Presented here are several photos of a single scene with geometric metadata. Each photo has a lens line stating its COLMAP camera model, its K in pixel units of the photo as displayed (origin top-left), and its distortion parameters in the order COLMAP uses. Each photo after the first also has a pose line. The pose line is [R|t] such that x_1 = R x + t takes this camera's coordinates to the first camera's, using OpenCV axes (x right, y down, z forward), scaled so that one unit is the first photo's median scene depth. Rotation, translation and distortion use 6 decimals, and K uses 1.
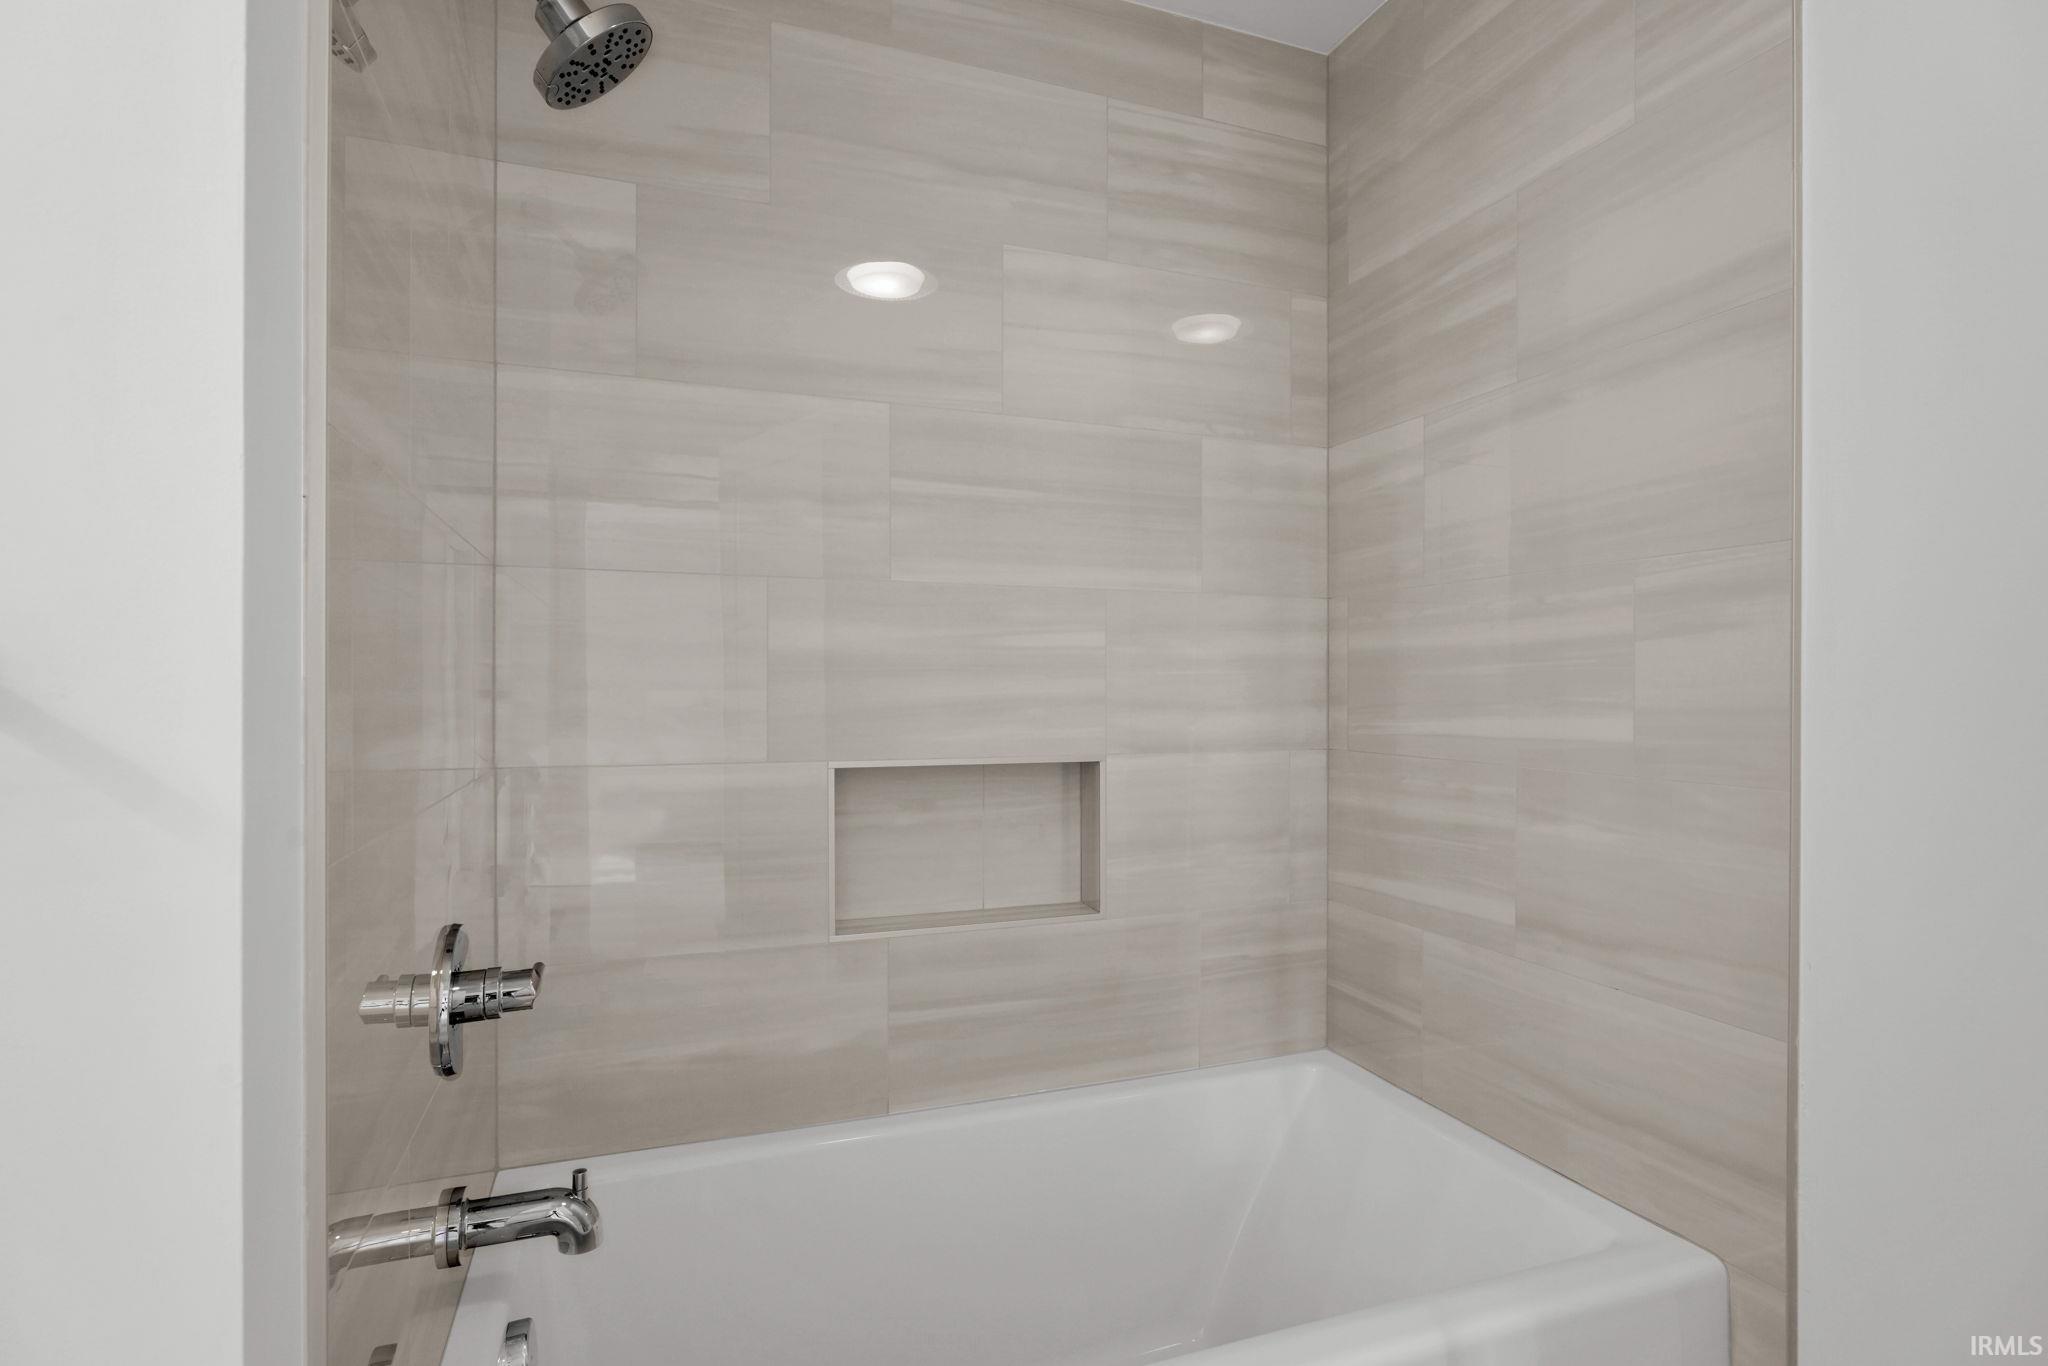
lens RADIAL K [[1035.2, 0, 1017.8], [0, 1035.2, 685.4], [0, 0, 1]] dist [0.002239, 0.000397]
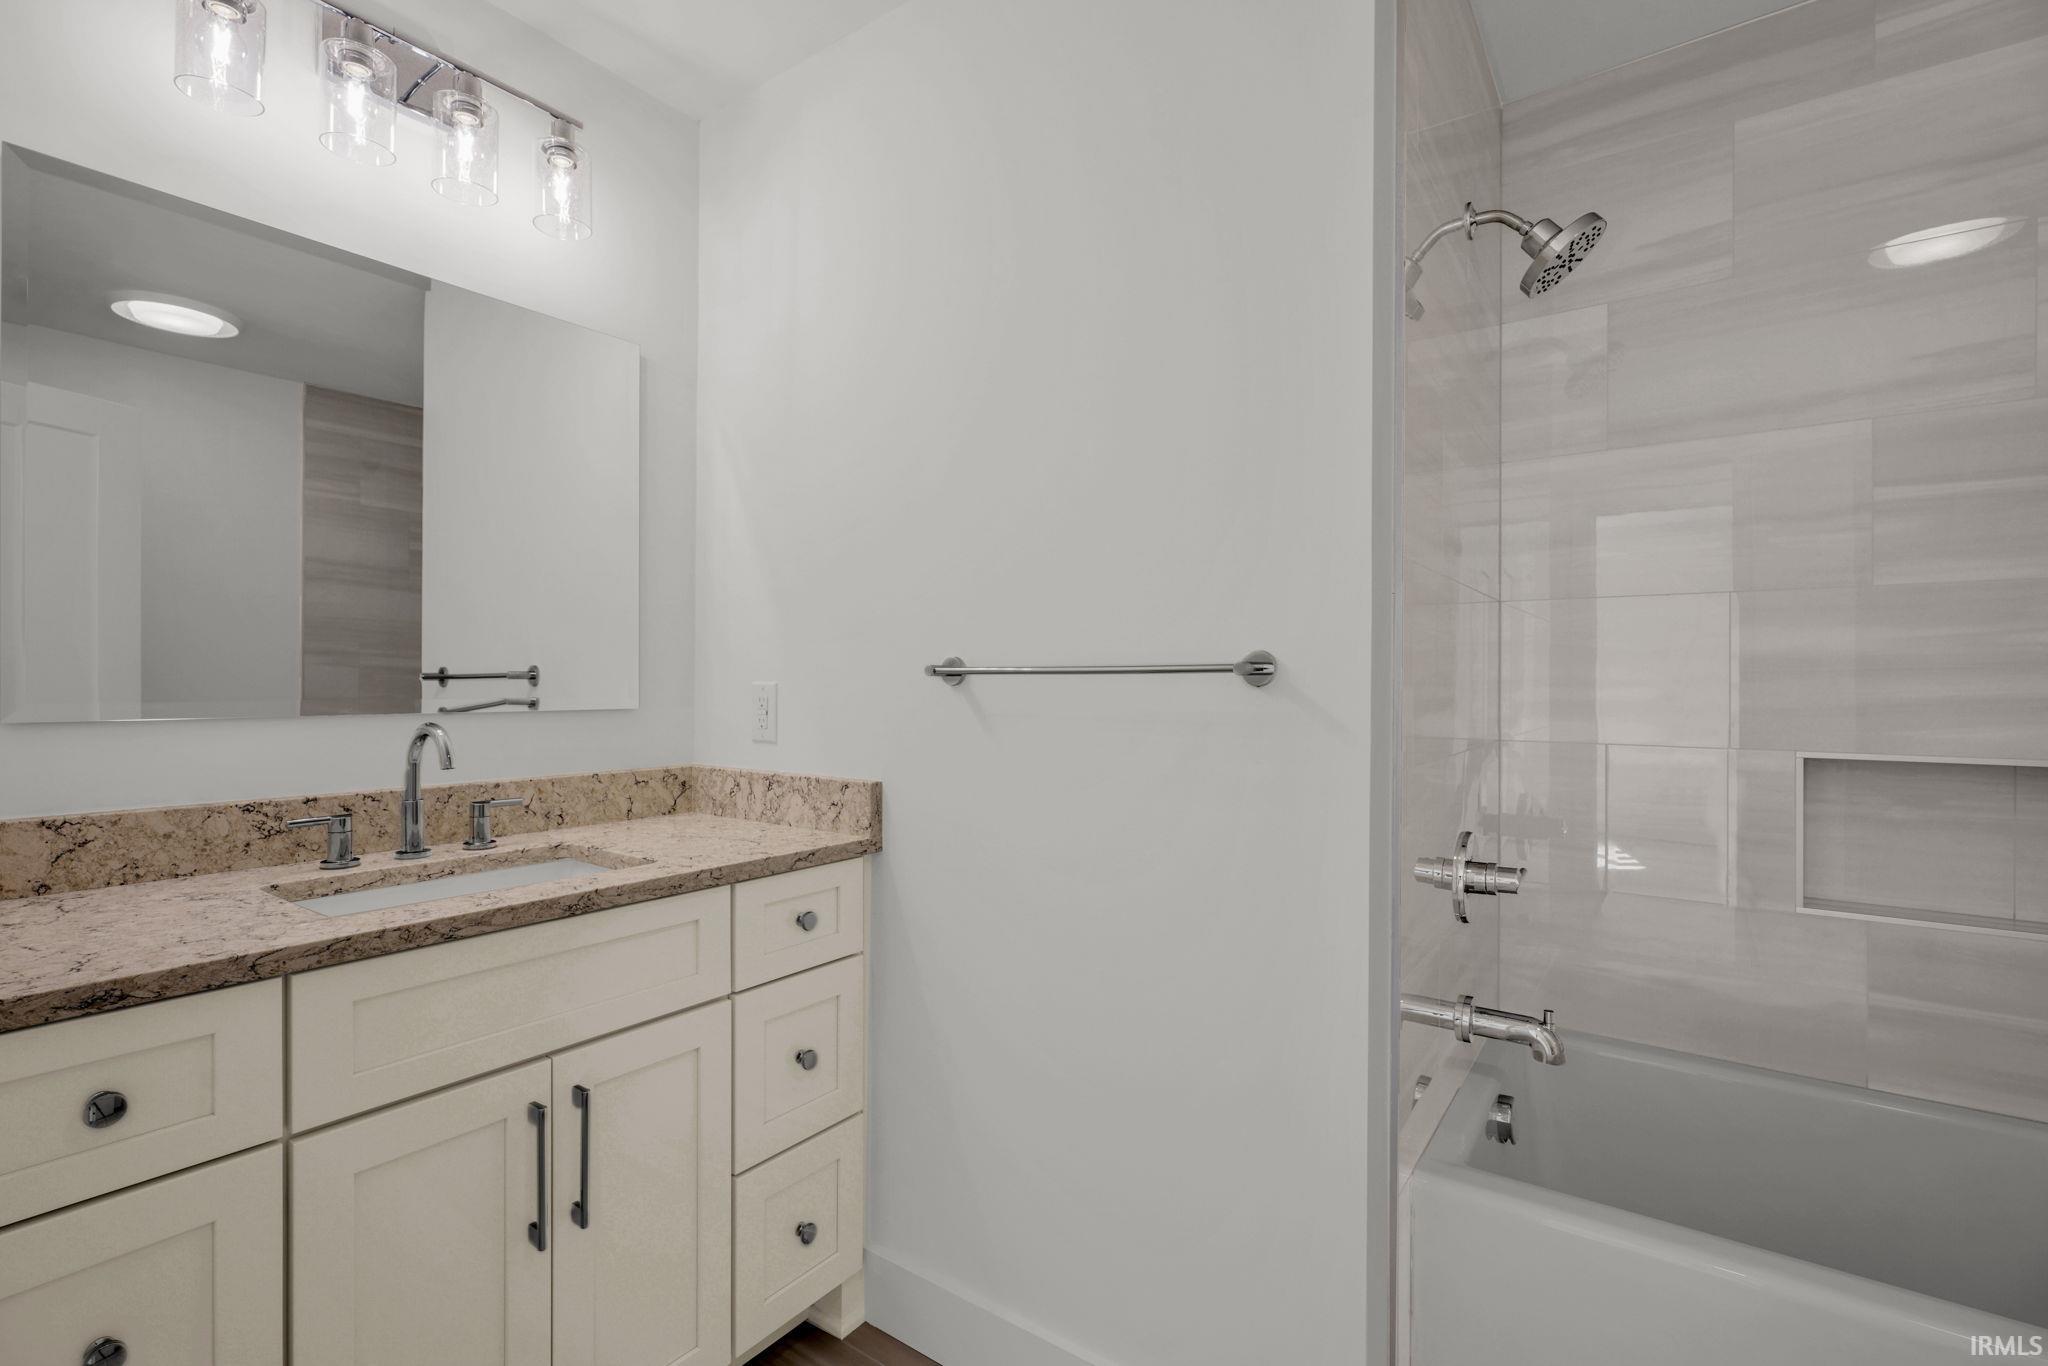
lens RADIAL K [[930.6, 0, 1016.4], [0, 930.6, 683.4], [0, 0, 1]] dist [-0.009472, 0.002109]
pose [[0.566312, 0.006311, -0.824167, 0.232015], [-0.004809, 0.999979, 0.004353, 0.000119], [0.824177, 0.001498, 0.566331, -0.371724]]
